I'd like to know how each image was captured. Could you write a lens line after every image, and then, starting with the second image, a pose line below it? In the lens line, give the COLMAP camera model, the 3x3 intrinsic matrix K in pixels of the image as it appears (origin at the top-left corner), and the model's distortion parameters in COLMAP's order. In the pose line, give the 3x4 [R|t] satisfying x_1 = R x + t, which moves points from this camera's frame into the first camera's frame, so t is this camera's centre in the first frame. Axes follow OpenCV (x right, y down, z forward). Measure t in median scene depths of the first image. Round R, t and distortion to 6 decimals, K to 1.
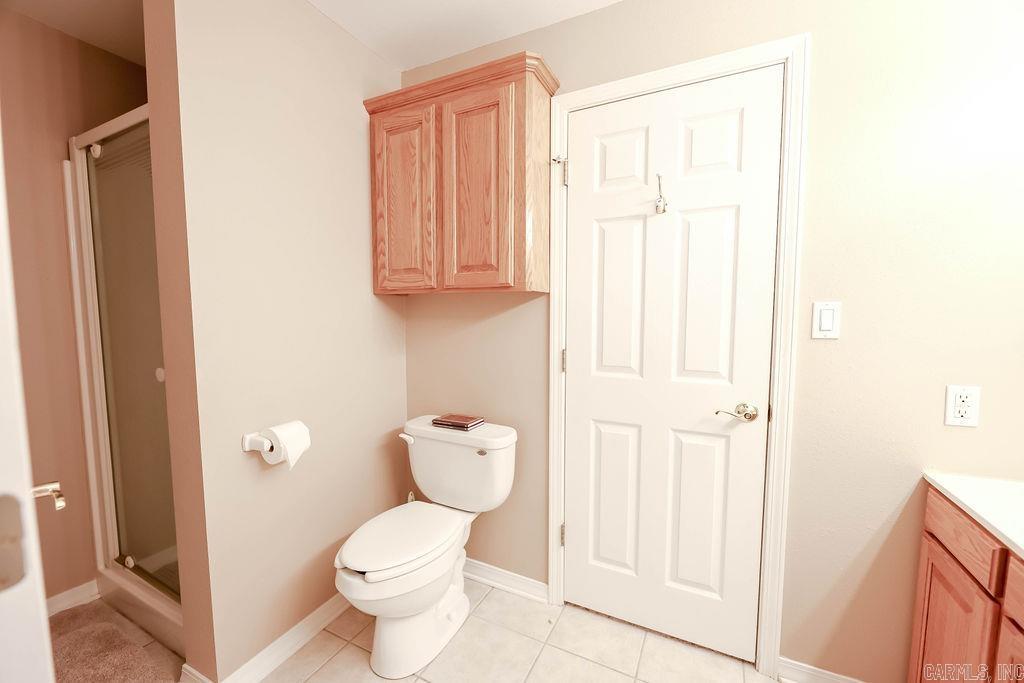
lens RADIAL K [[416.5, 0, 513.8], [0, 416.5, 346.0], [0, 0, 1]] dist [0.002676, -0.004913]
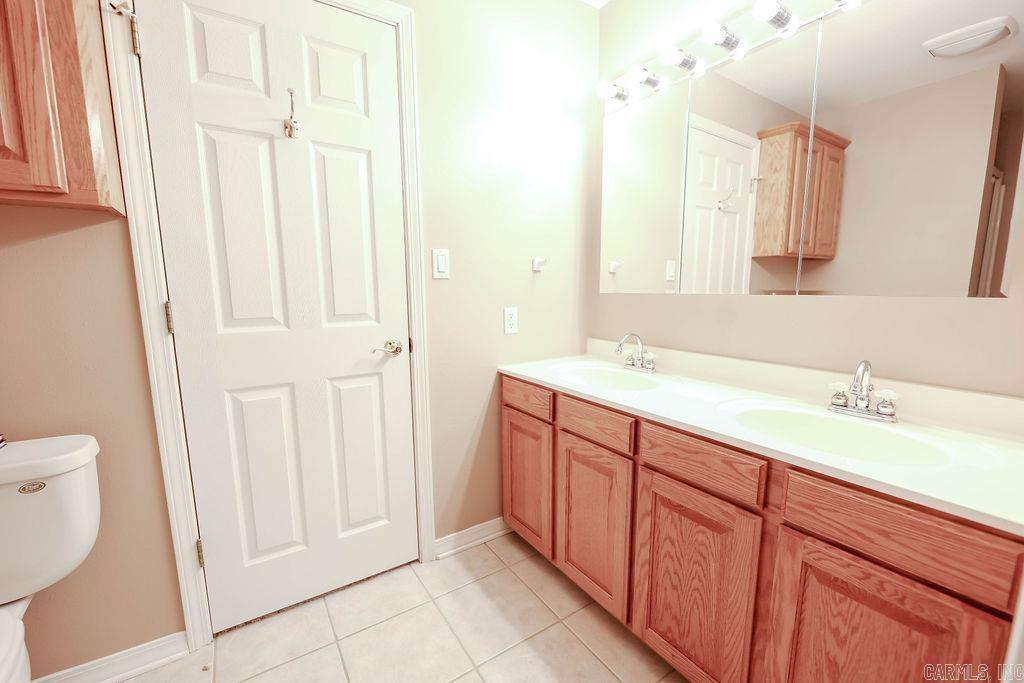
lens RADIAL K [[416.5, 0, 513.8], [0, 416.5, 346.0], [0, 0, 1]] dist [0.002676, -0.004913]
pose [[0.502641, -0.131665, 0.854410, -0.215369], [0.079861, 0.991180, 0.105760, 0.059906], [-0.860798, 0.015075, 0.508723, 0.153147]]
